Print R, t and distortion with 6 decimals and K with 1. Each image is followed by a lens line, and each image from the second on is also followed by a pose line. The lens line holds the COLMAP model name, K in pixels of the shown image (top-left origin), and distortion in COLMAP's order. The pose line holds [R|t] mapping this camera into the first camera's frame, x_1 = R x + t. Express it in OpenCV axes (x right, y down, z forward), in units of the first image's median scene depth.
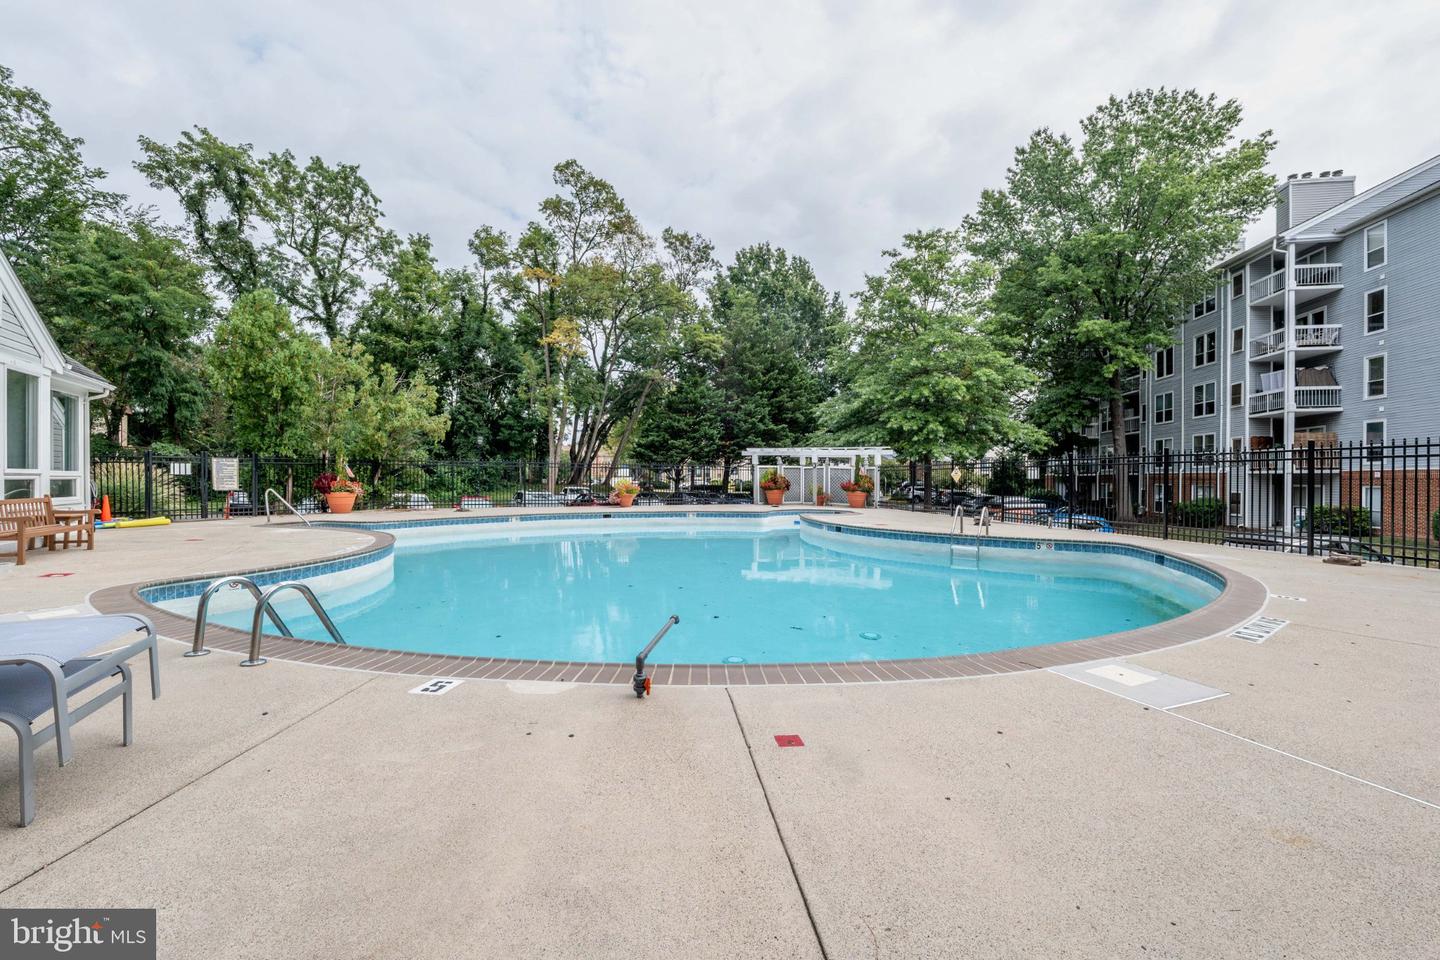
lens RADIAL K [[591.8, 0, 717.8], [0, 591.8, 481.6], [0, 0, 1]] dist [0.000130, -0.000236]
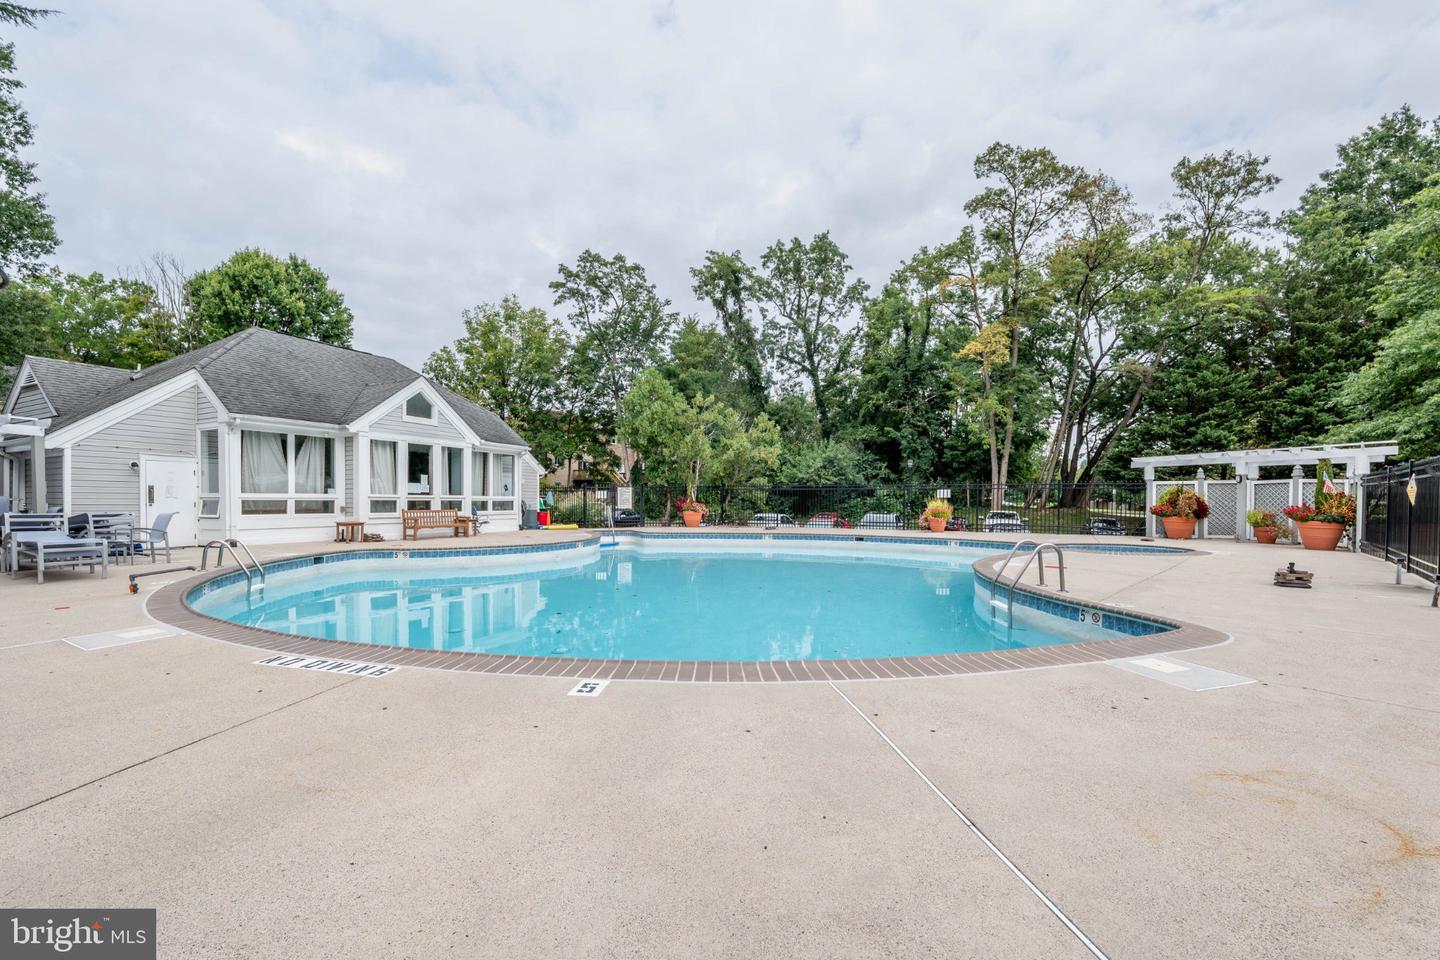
lens RADIAL K [[591.8, 0, 686.0], [0, 591.8, 505.8], [0, 0, 1]] dist [0.000130, -0.000236]
pose [[0.618390, 0.003543, -0.785863, 0.169082], [-0.002769, 0.999993, 0.002330, 0.001273], [0.785866, 0.000735, 0.618396, 0.081664]]
